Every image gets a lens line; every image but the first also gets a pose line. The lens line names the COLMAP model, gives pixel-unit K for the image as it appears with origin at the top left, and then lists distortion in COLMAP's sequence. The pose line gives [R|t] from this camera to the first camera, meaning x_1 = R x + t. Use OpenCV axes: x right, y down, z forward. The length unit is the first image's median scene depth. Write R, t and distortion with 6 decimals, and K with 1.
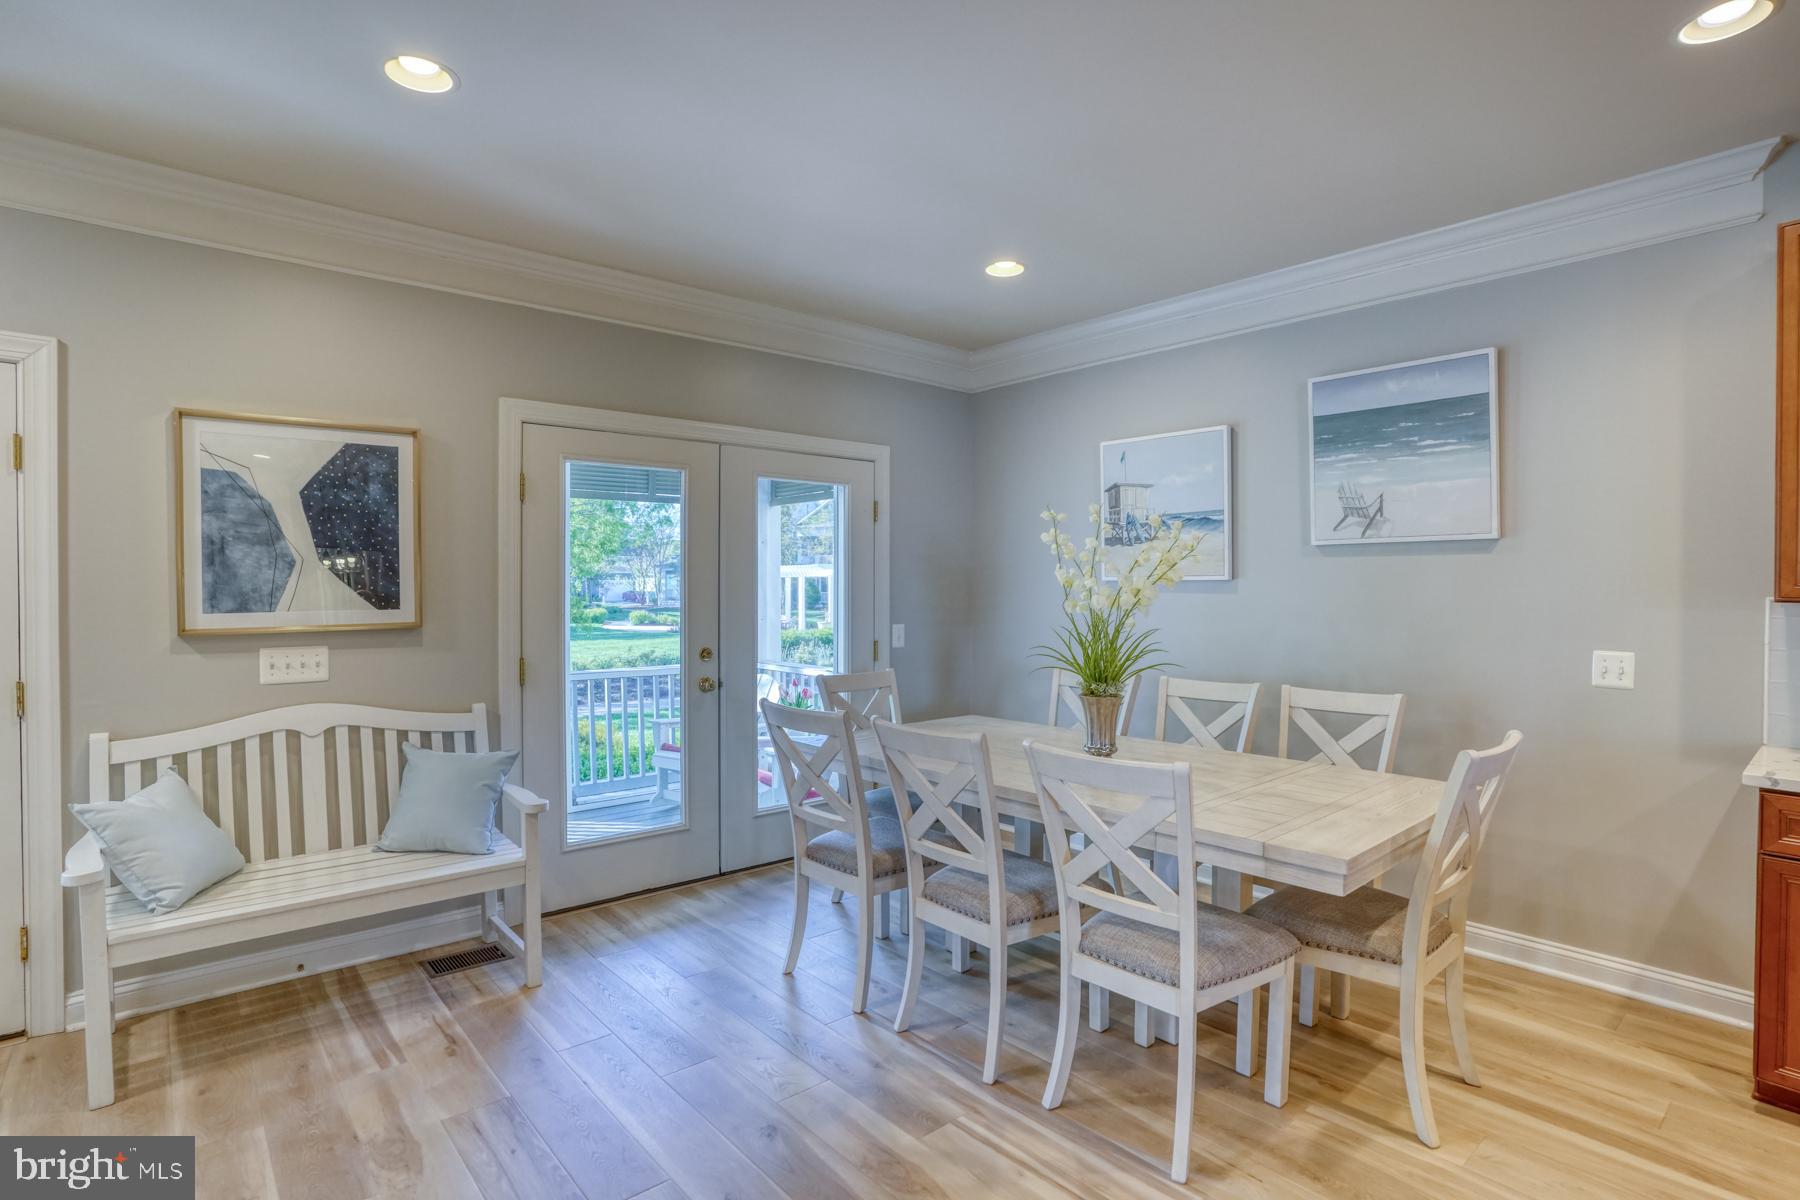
lens RADIAL K [[898.7, 0, 900.0], [0, 898.7, 600.0], [0, 0, 1]] dist [-0.126732, 0.060439]
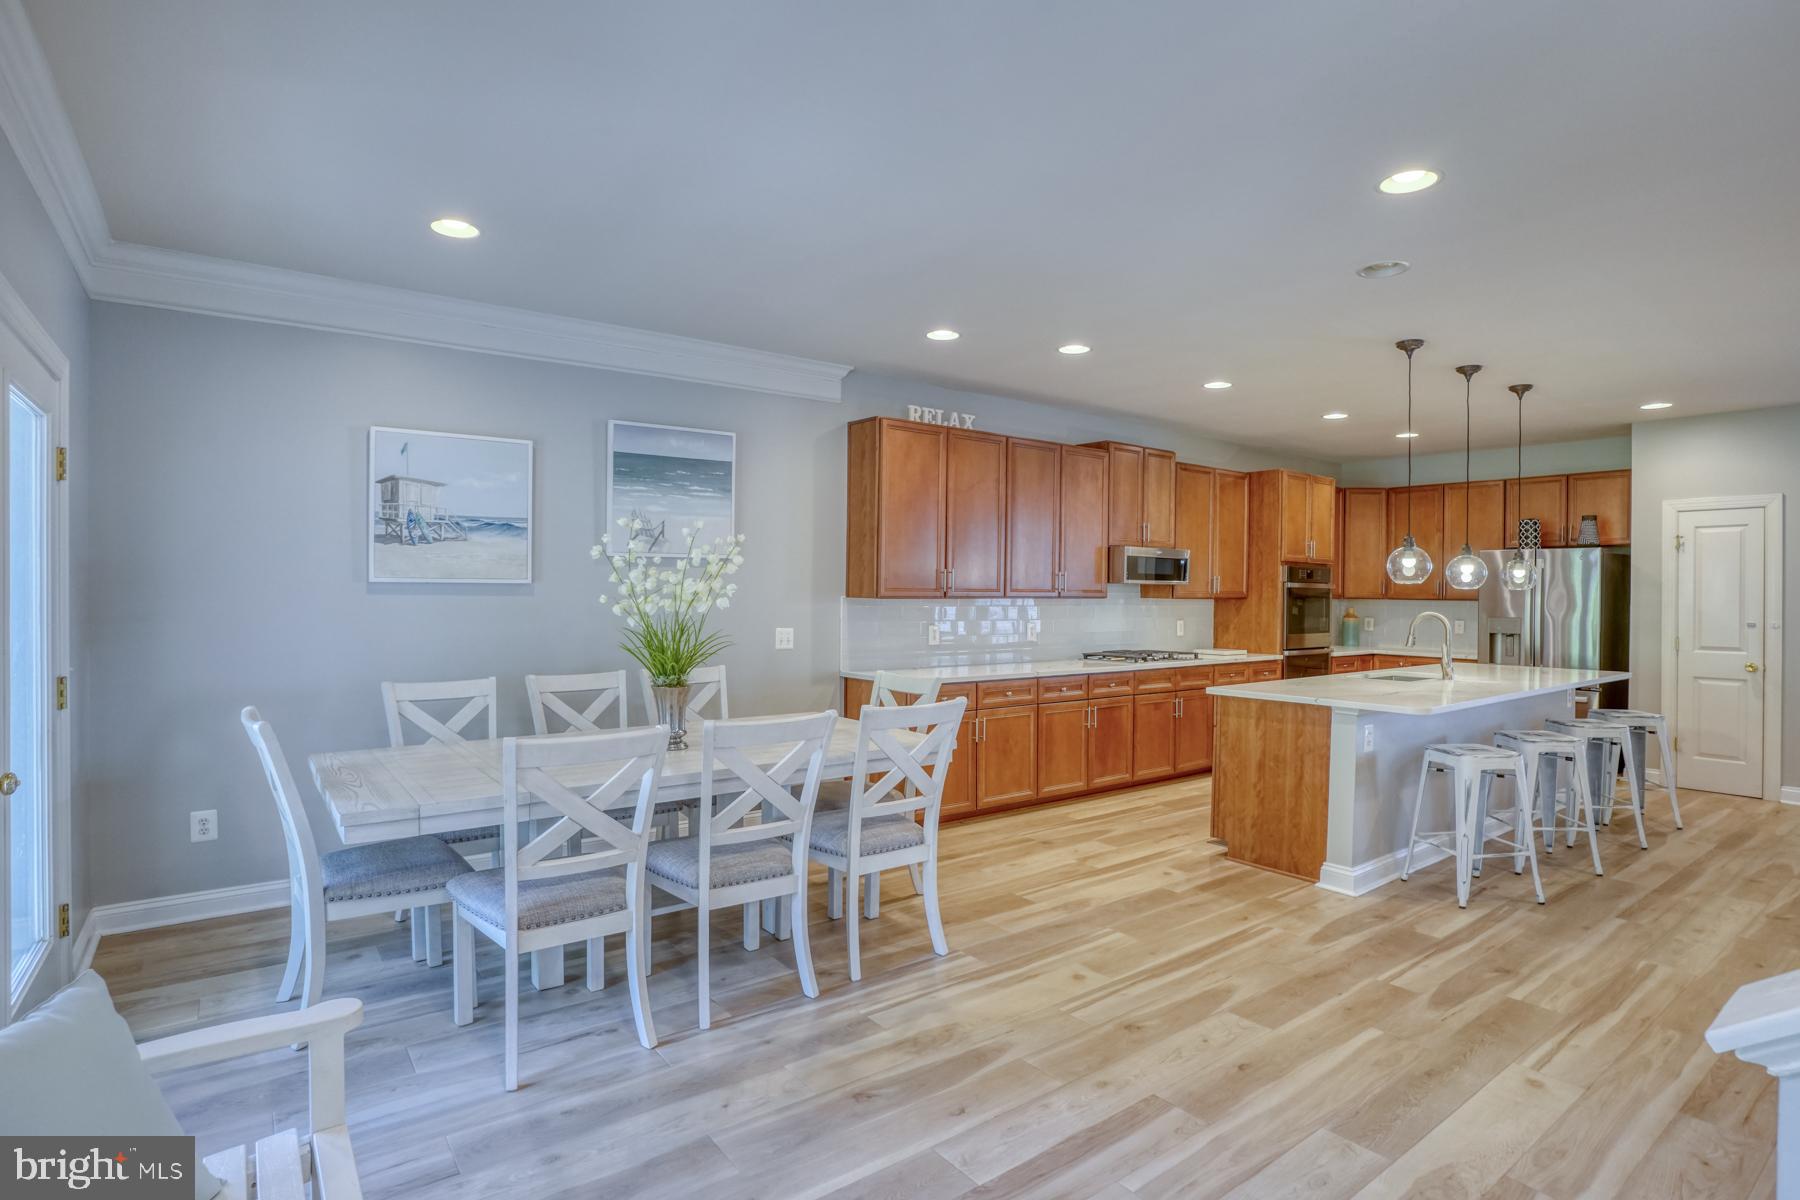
lens RADIAL K [[909.6, 0, 845.1], [0, 909.6, 603.0], [0, 0, 1]] dist [-0.079643, 0.033105]
pose [[0.101702, -0.021673, 0.994579, -0.768085], [0.001976, 0.999765, 0.021584, -0.023376], [-0.994813, -0.000230, 0.101721, 0.547903]]
